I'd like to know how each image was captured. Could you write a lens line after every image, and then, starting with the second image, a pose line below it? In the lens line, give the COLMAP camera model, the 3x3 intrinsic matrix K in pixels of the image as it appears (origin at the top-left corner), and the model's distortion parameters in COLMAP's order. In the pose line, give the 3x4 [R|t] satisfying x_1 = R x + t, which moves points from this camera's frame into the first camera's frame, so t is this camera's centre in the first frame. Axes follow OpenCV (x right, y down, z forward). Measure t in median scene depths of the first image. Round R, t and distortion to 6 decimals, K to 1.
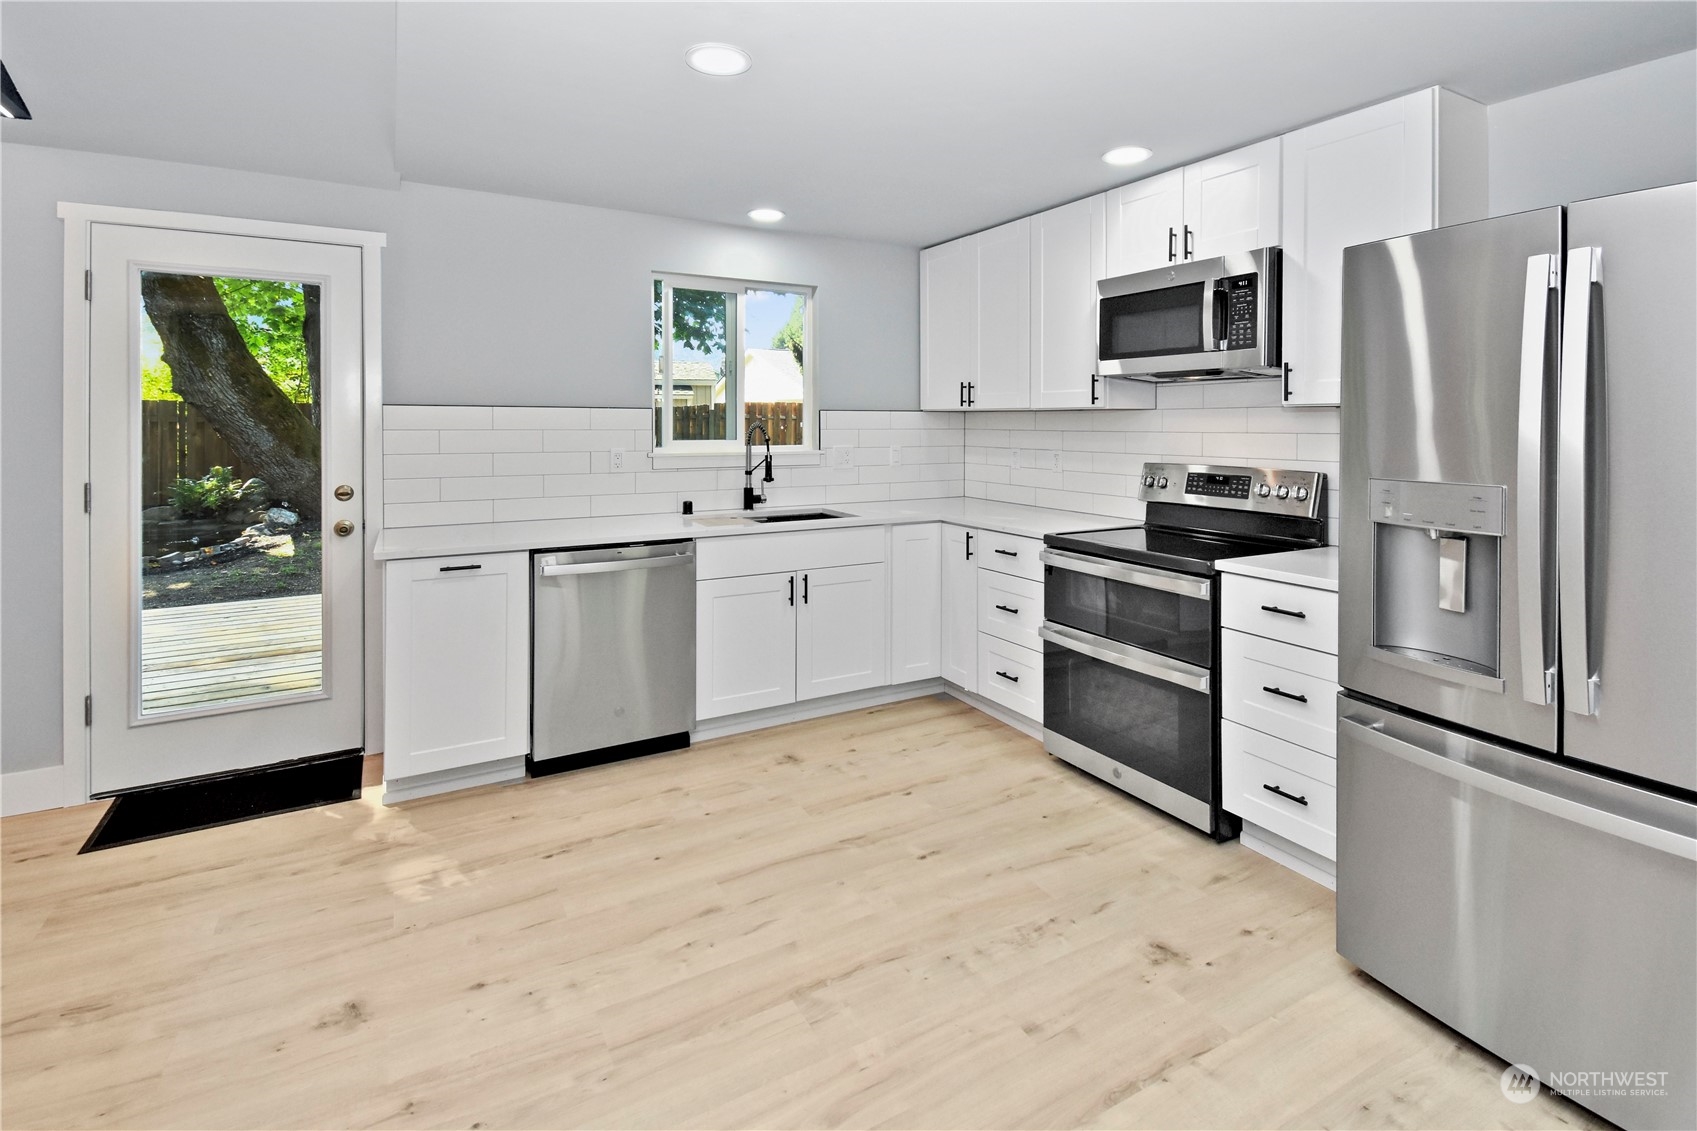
lens RADIAL K [[796.0, 0, 845.0], [0, 796.0, 427.2], [0, 0, 1]] dist [0.027894, -0.014424]
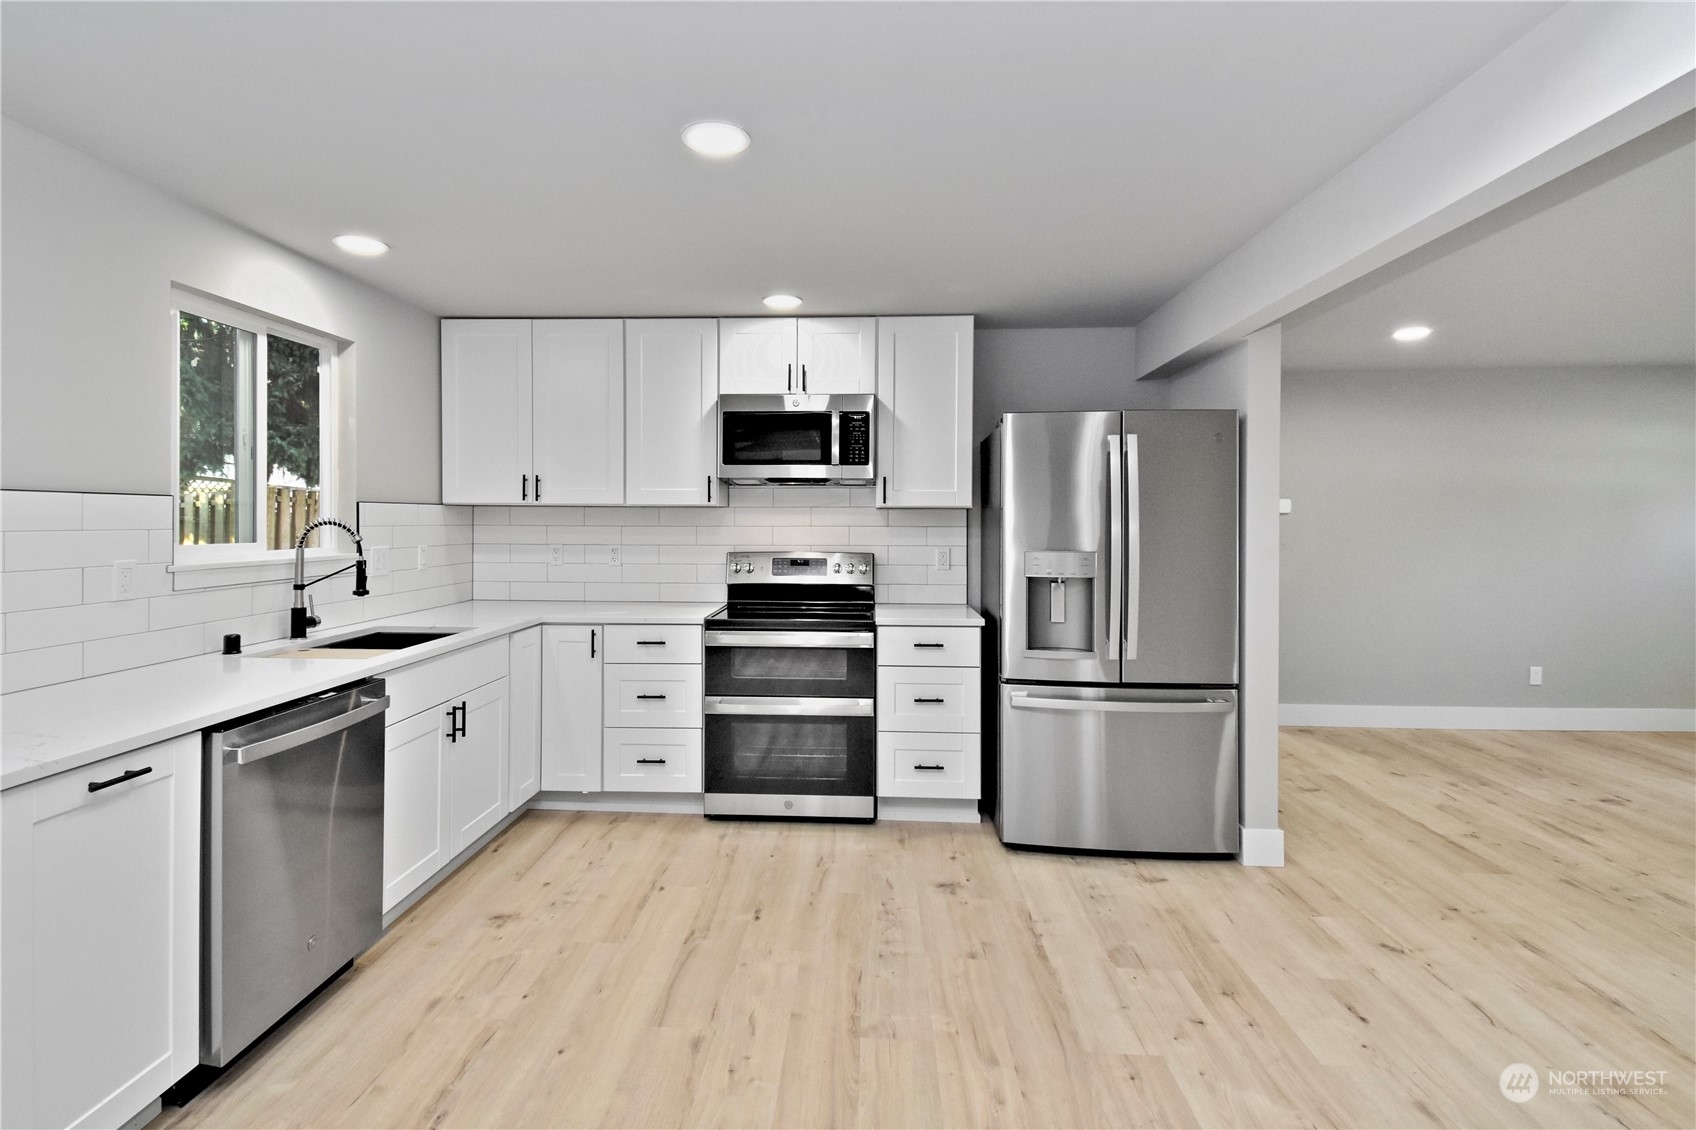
lens RADIAL K [[814.6, 0, 822.3], [0, 814.6, 516.2], [0, 0, 1]] dist [0.044420, -0.028891]
pose [[0.549257, 0.002925, 0.835648, -0.614992], [0.002561, 0.999983, -0.005184, -0.002462], [-0.835649, 0.004987, 0.549241, 0.241449]]
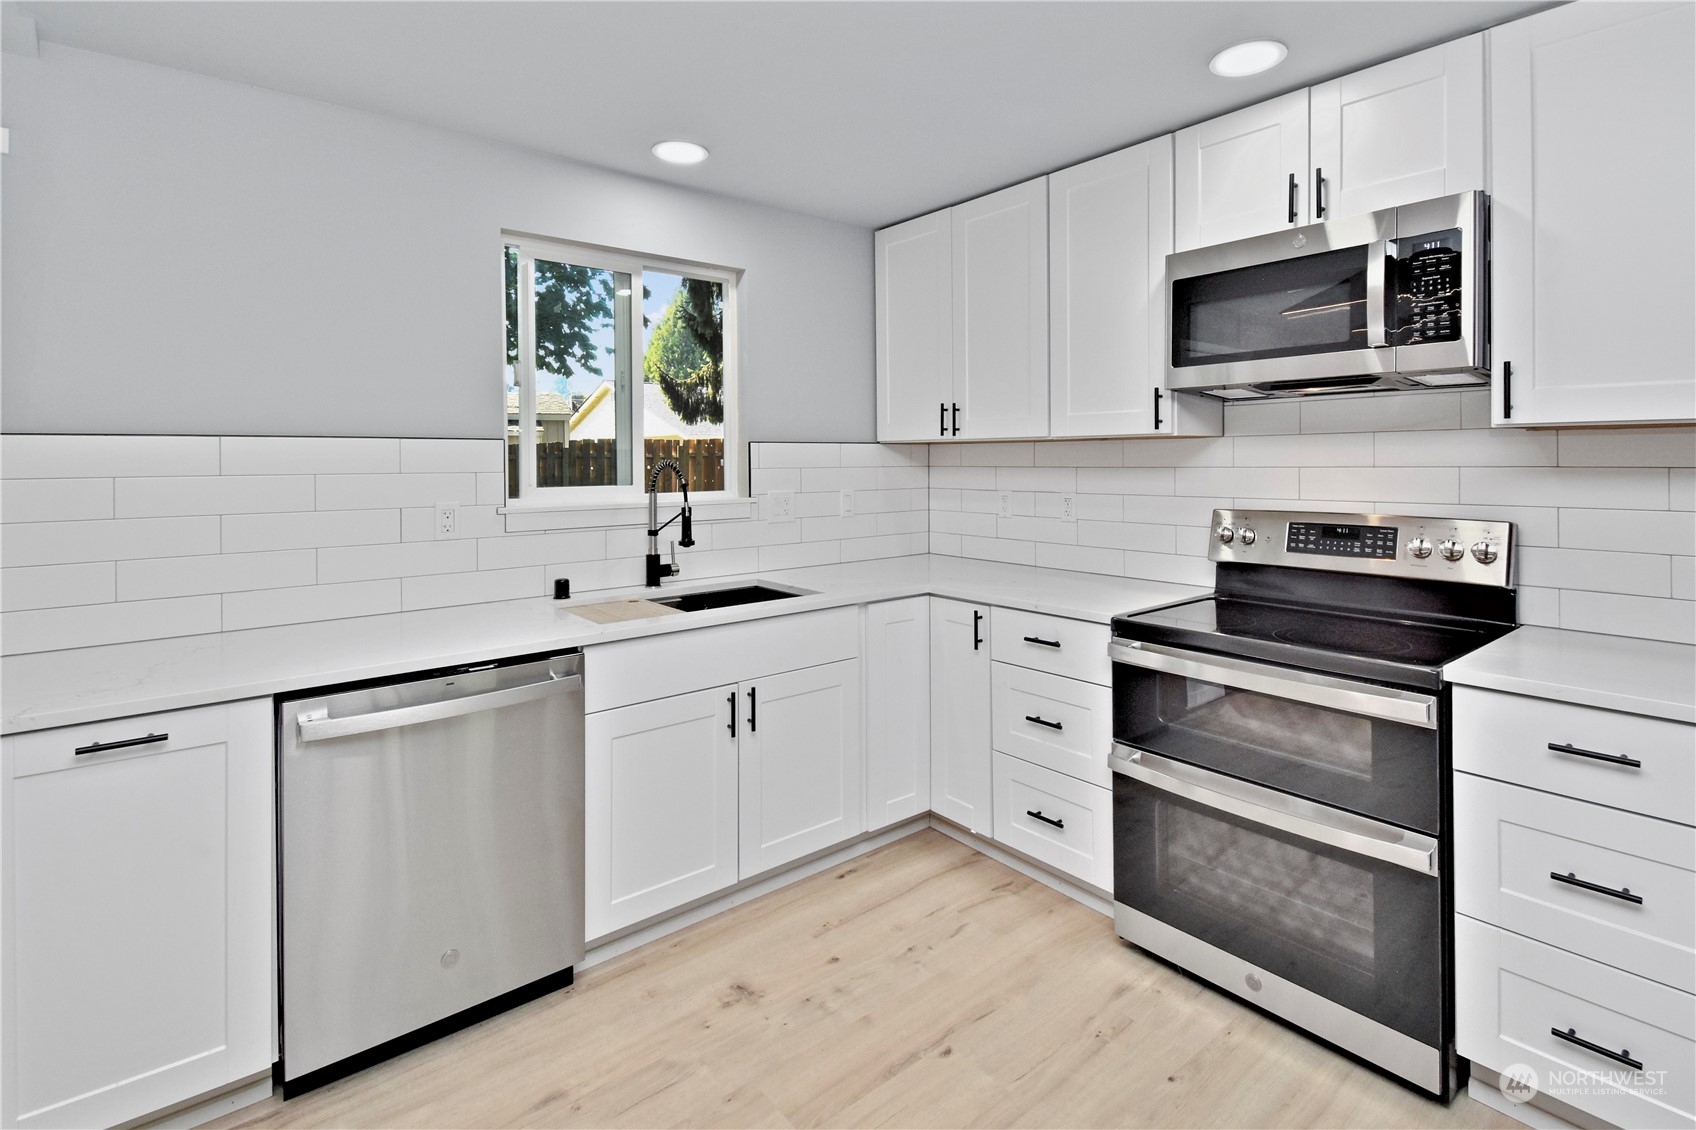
lens RADIAL K [[818.3, 0, 852.7], [0, 818.3, 461.2], [0, 0, 1]] dist [0.035511, -0.017283]
pose [[0.984816, -0.009102, 0.173362, -0.092728], [0.010004, 0.999941, -0.004334, 0.000444], [-0.173312, 0.006002, 0.984849, 0.342306]]
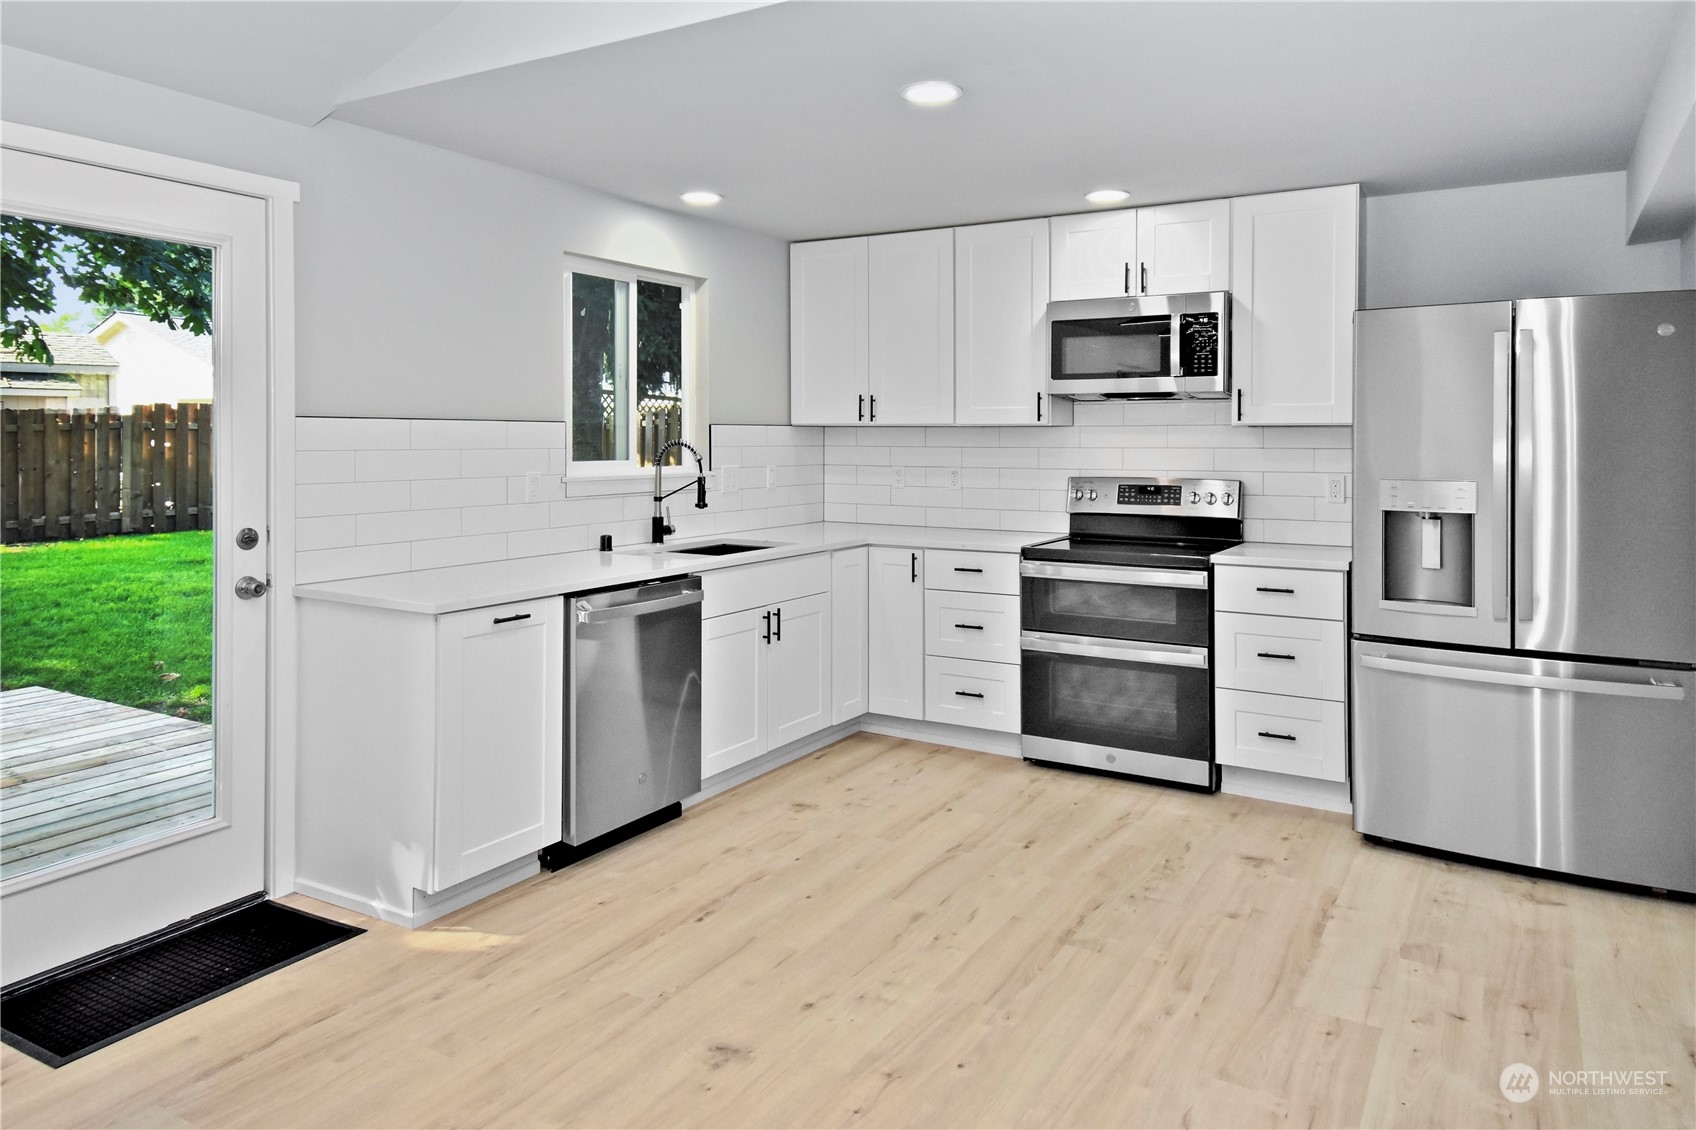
lens RADIAL K [[1103.4, 0, 845.2], [0, 1103.4, 432.2], [0, 0, 1]] dist [0.031064, -0.001766]
pose [[0.873090, 0.001533, 0.487556, -0.650634], [0.003362, 0.999952, -0.009165, -0.002070], [-0.487547, 0.009641, 0.873044, -0.137770]]
